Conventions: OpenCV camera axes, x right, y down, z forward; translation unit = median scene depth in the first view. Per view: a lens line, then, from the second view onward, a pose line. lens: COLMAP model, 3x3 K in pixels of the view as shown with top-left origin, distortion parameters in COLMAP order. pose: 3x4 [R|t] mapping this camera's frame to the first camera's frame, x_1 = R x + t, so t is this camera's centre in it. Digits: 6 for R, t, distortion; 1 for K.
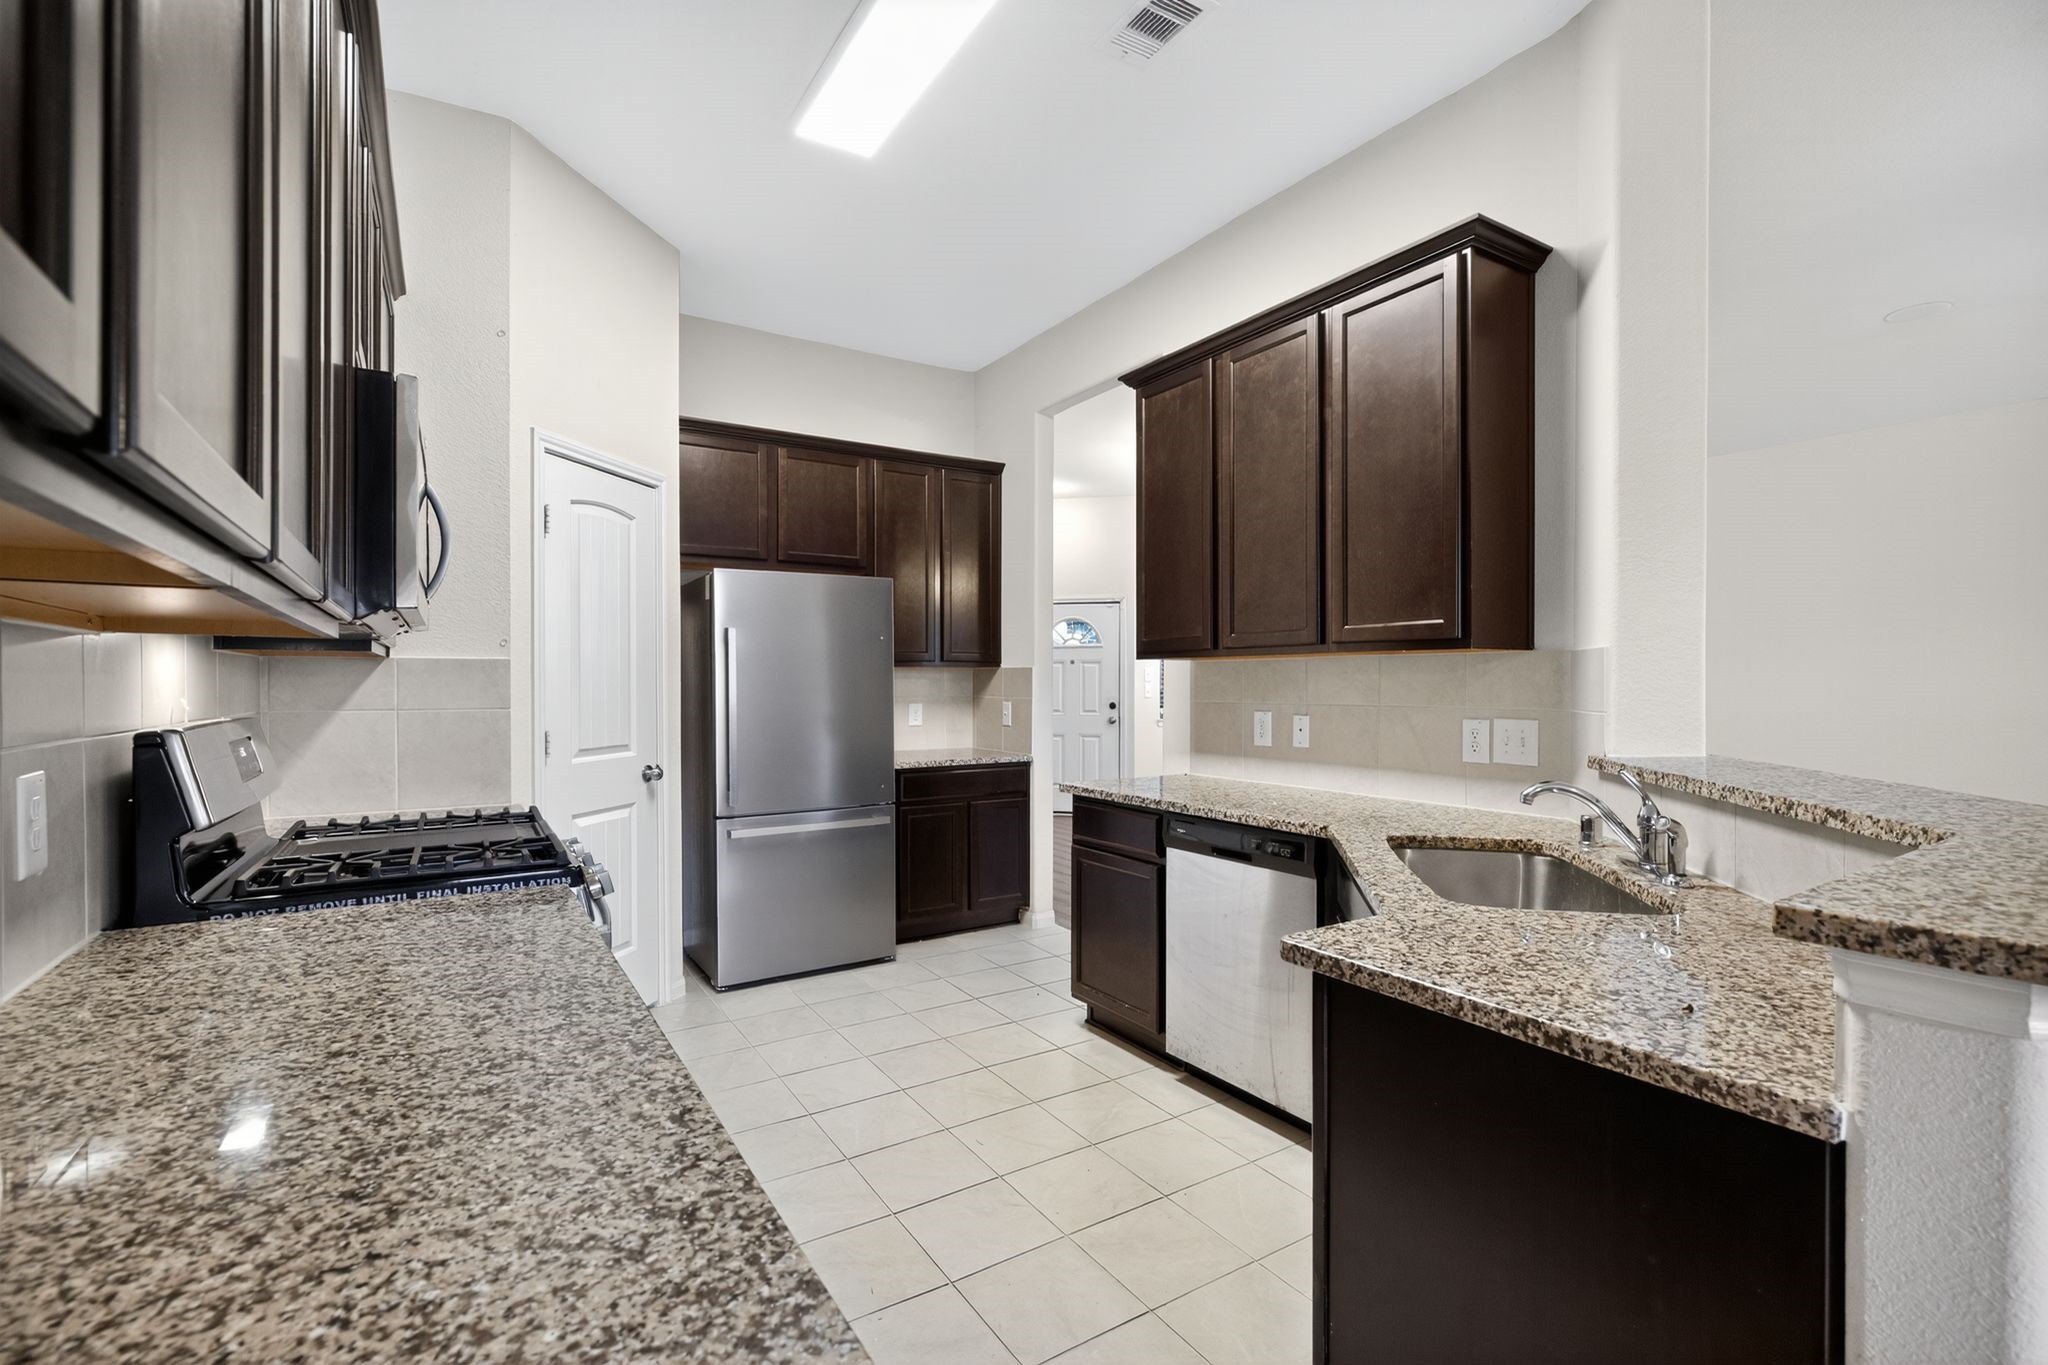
lens RADIAL K [[924.0, 0, 1015.1], [0, 924.0, 682.0], [0, 0, 1]] dist [0.002539, -0.002051]
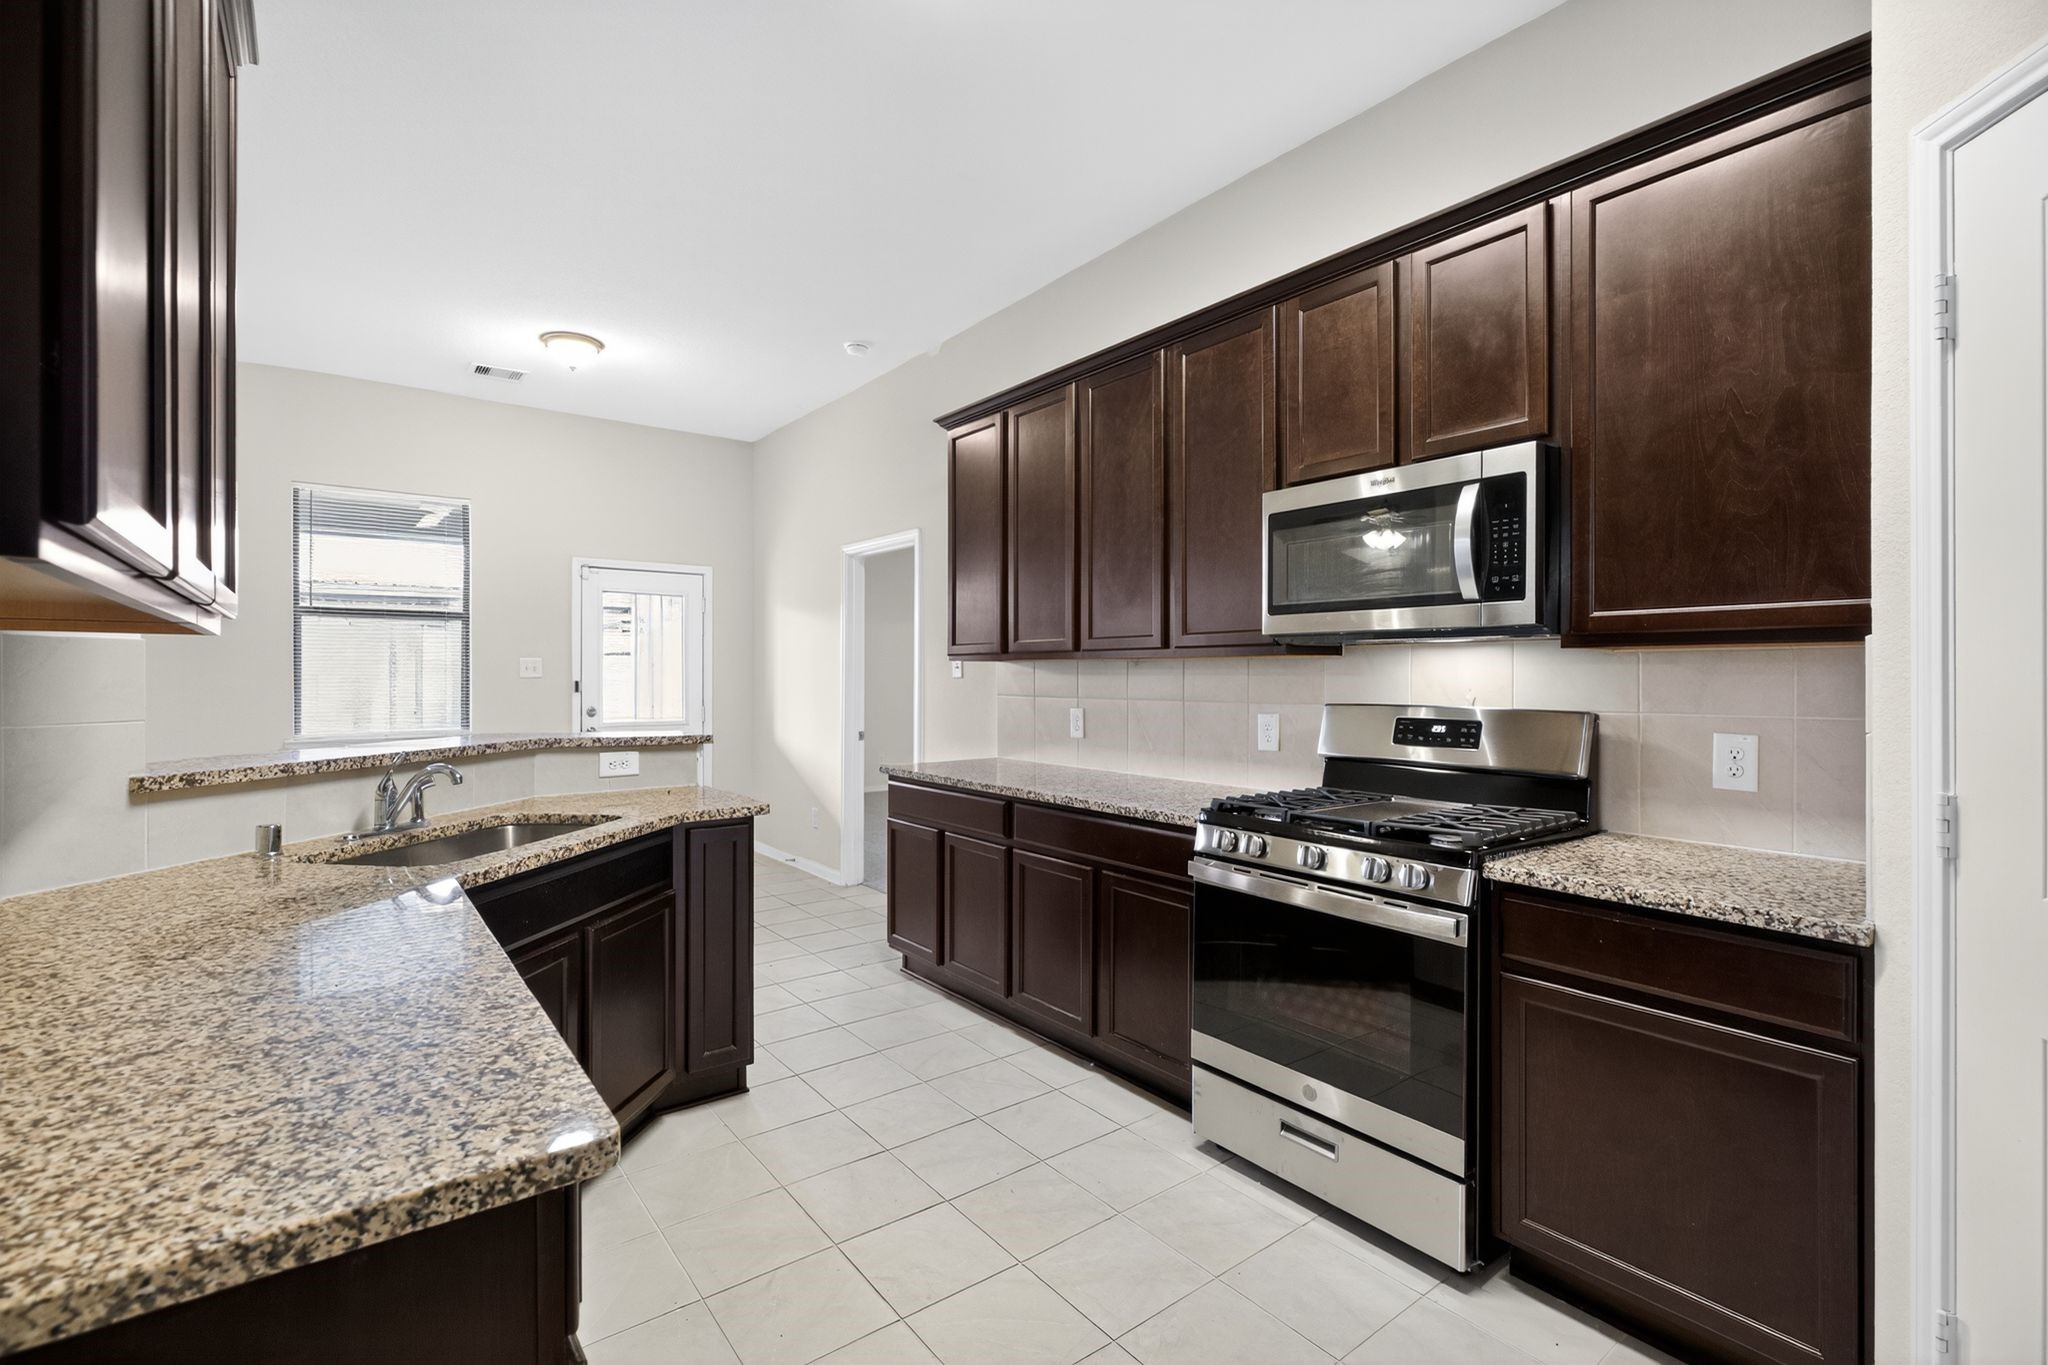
lens RADIAL K [[924.0, 0, 1026.9], [0, 924.0, 685.2], [0, 0, 1]] dist [0.002539, -0.002051]
pose [[0.995193, 0.006885, 0.097693, -0.100564], [-0.007441, 0.999958, 0.005338, -0.000290], [-0.097652, -0.006040, 0.995202, 0.163255]]
